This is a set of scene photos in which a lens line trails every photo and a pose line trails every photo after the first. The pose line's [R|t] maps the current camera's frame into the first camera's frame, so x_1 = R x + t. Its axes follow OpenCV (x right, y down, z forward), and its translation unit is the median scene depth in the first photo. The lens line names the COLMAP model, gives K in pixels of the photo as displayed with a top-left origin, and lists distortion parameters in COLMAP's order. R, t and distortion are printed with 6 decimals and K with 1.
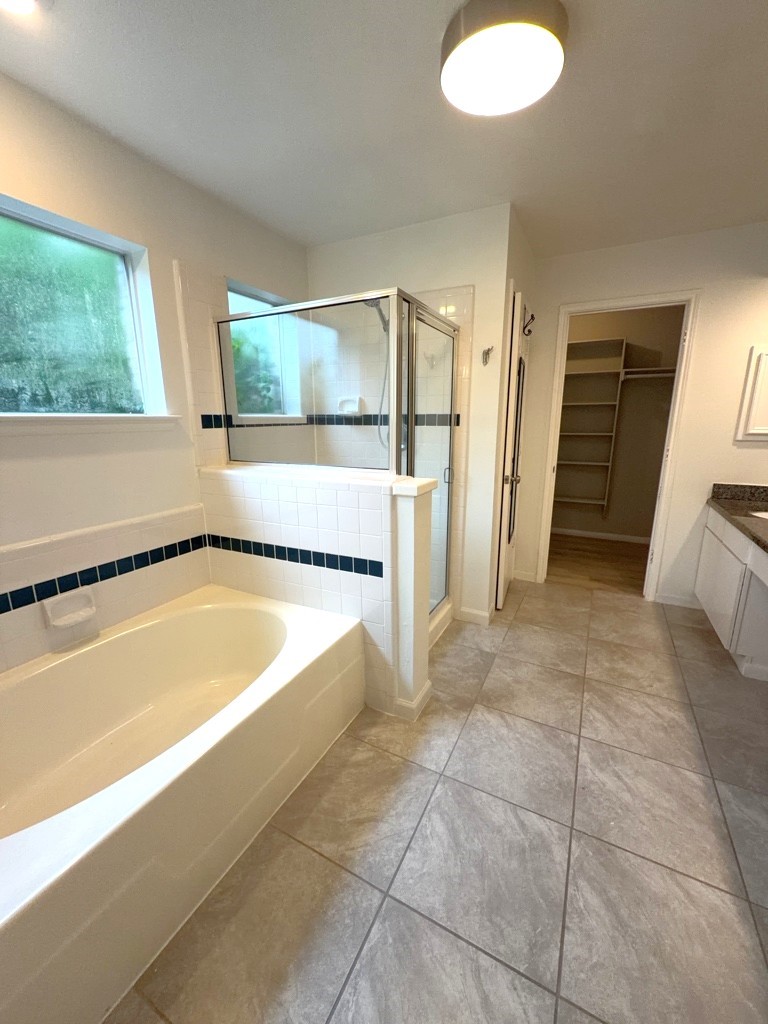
lens RADIAL K [[407.4, 0, 385.6], [0, 407.4, 510.3], [0, 0, 1]] dist [-0.001010, 0.000007]
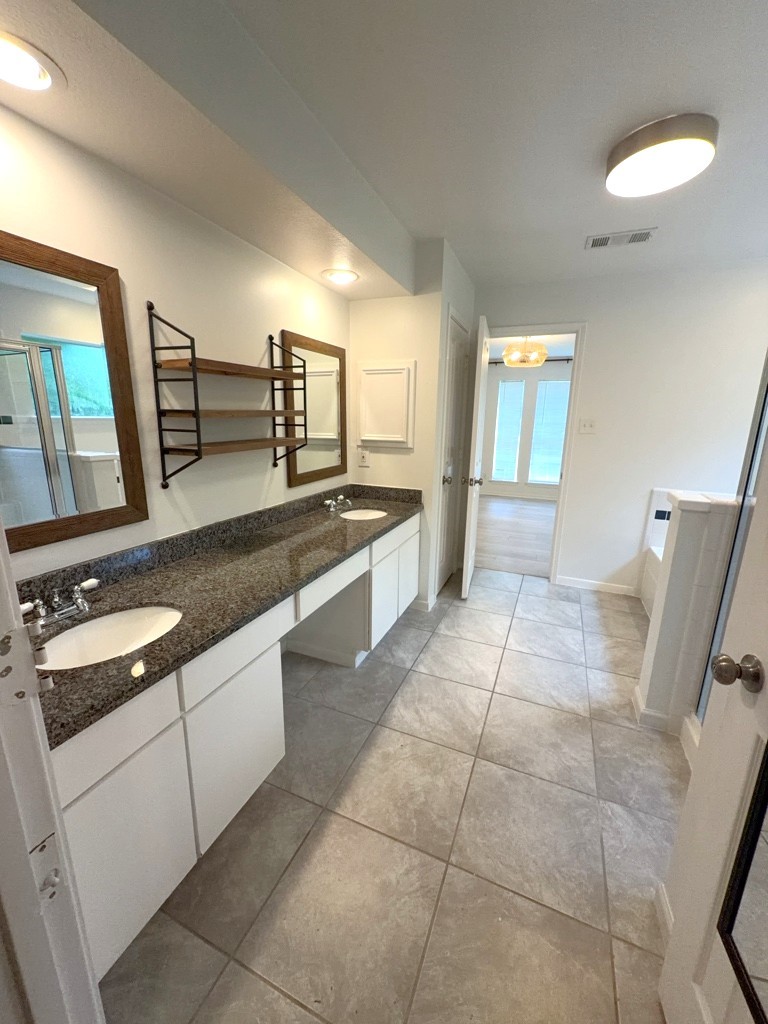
lens RADIAL K [[407.4, 0, 383.7], [0, 407.4, 514.5], [0, 0, 1]] dist [-0.001010, 0.000007]
pose [[-0.996792, 0.004193, -0.079930, 0.748956], [-0.030905, 0.901017, 0.432682, -0.366185], [0.073832, 0.433764, -0.897996, 1.535855]]
